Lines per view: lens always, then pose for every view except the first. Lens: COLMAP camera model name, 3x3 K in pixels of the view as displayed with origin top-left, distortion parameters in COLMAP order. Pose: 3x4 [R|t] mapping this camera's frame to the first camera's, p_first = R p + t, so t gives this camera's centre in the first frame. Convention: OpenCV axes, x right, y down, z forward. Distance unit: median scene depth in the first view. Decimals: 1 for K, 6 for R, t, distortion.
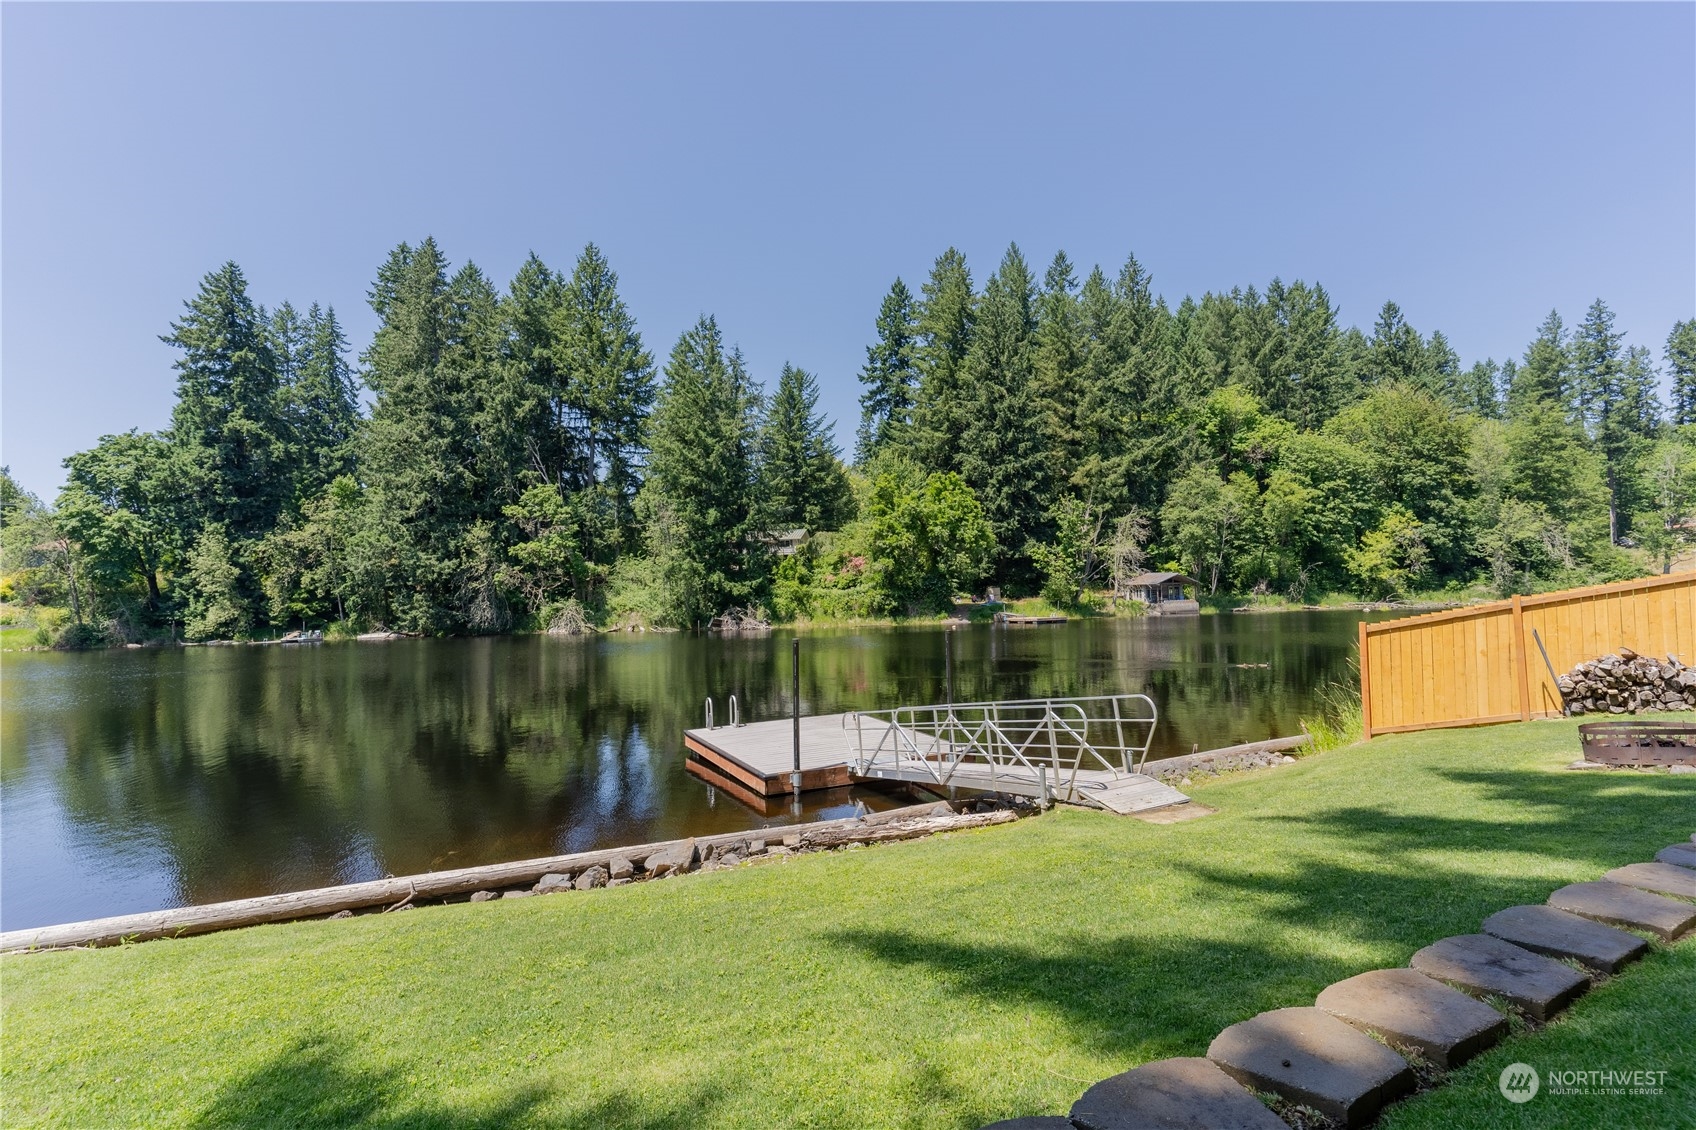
lens RADIAL K [[806.7, 0, 847.2], [0, 806.7, 571.1], [0, 0, 1]] dist [0.004726, -0.002348]
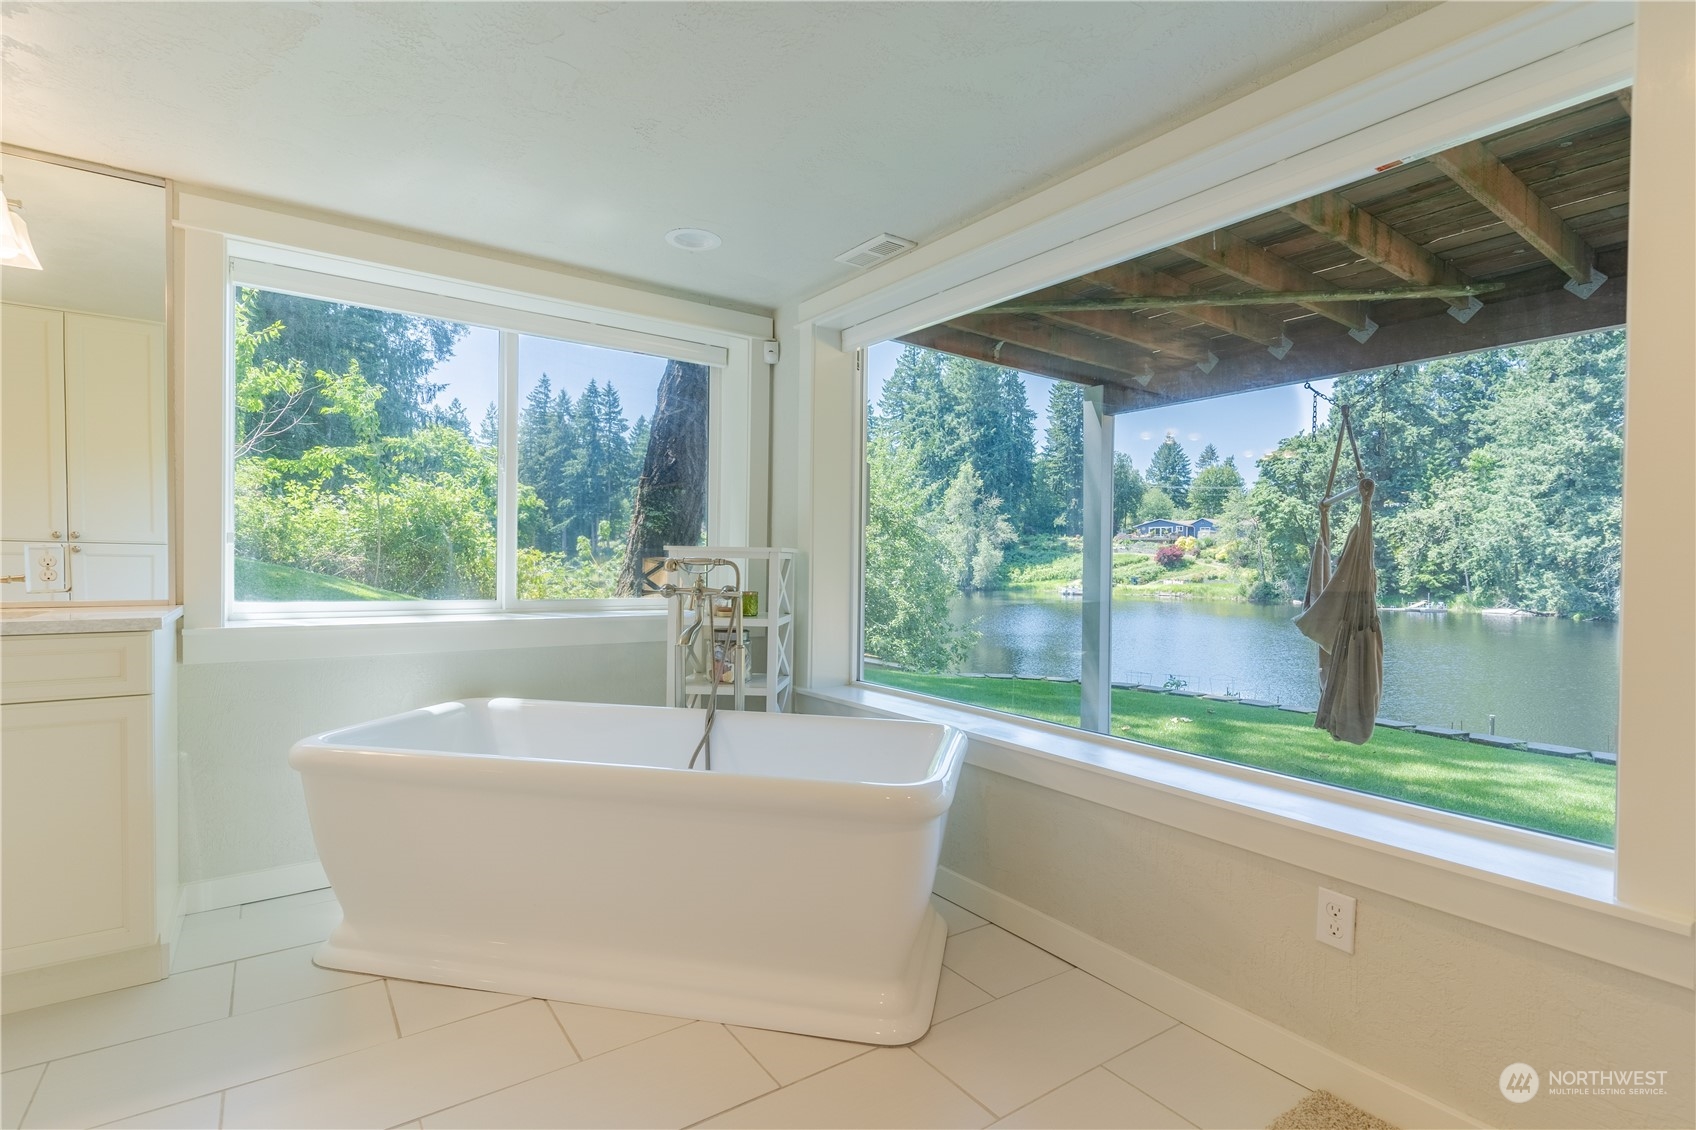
lens RADIAL K [[806.7, 0, 840.7], [0, 806.7, 573.6], [0, 0, 1]] dist [0.004726, -0.002348]
pose [[0.301169, 0.050310, -0.952243, 0.124665], [0.011012, 0.998357, 0.056229, -0.033239], [0.953507, -0.027420, 0.300120, -0.081406]]
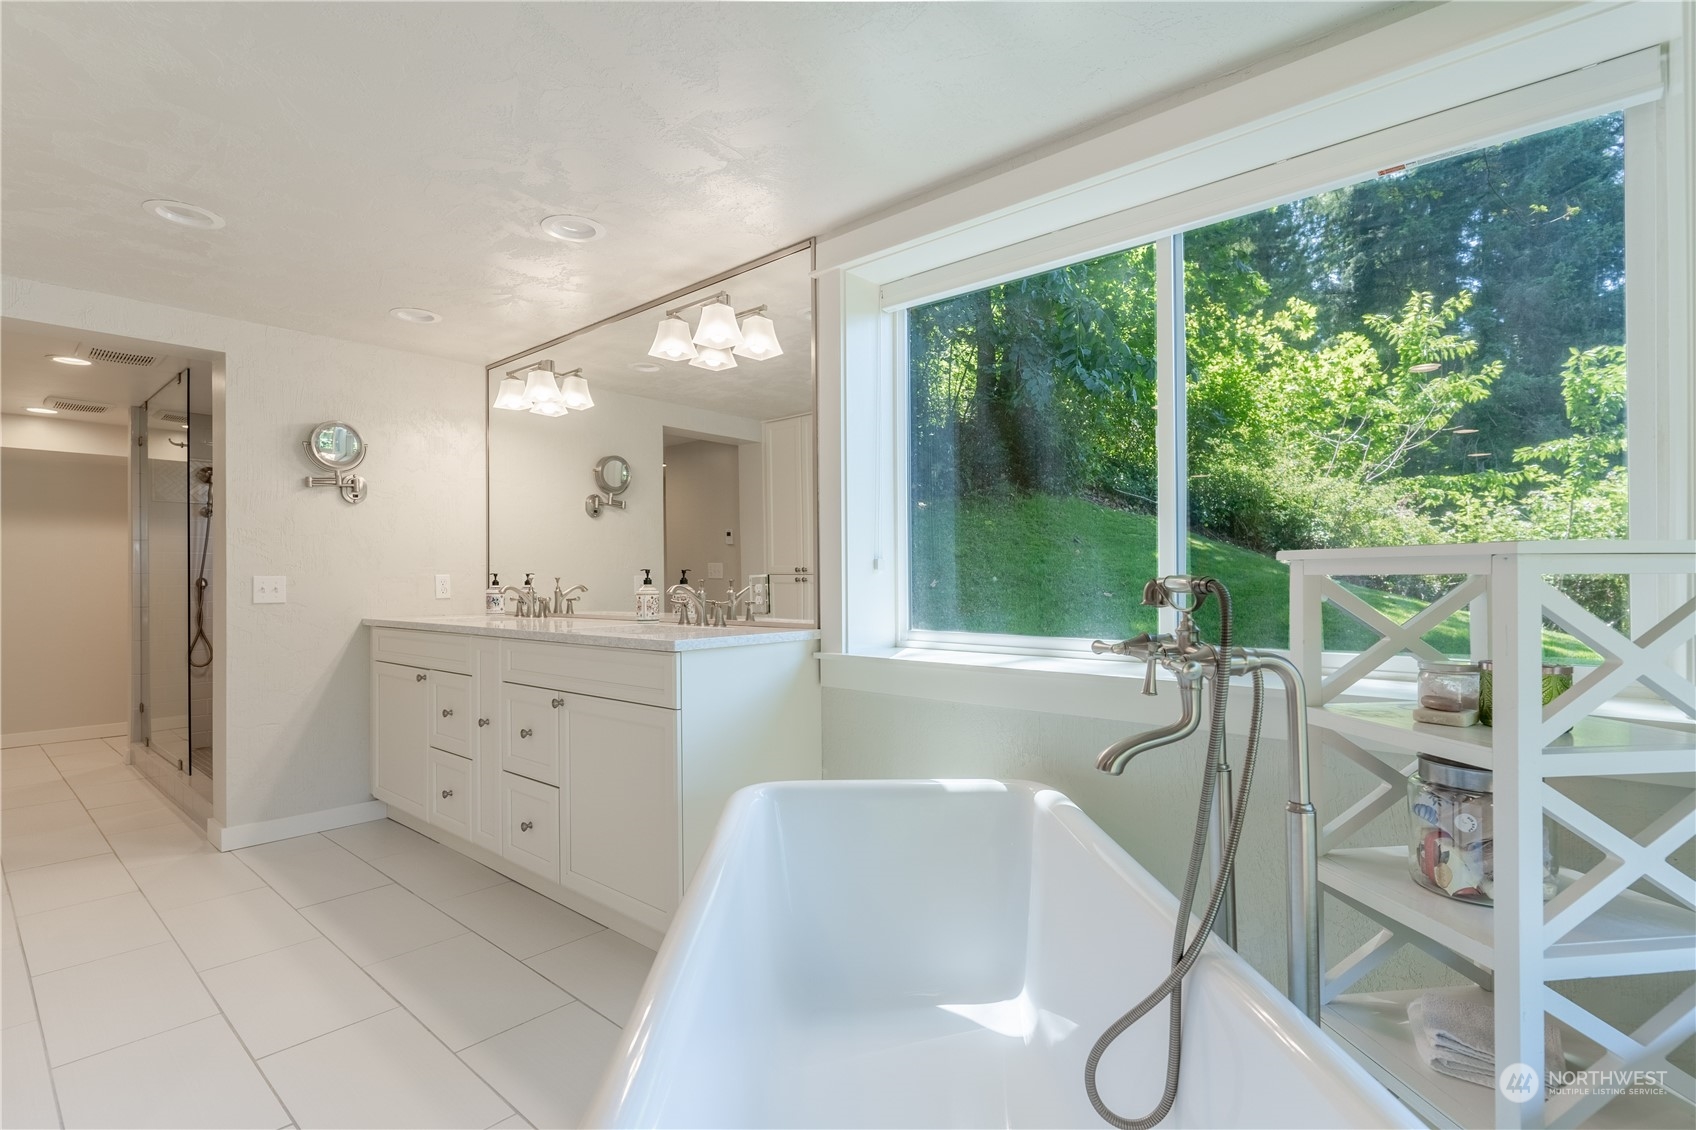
lens RADIAL K [[842.5, 0, 847.5], [0, 842.5, 571.9], [0, 0, 1]] dist [-0.002680, -0.000157]
pose [[-0.871808, 0.028153, -0.489037, 0.108287], [0.046893, 0.998559, -0.026110, -0.032233], [0.487597, -0.045695, -0.871872, -0.069411]]
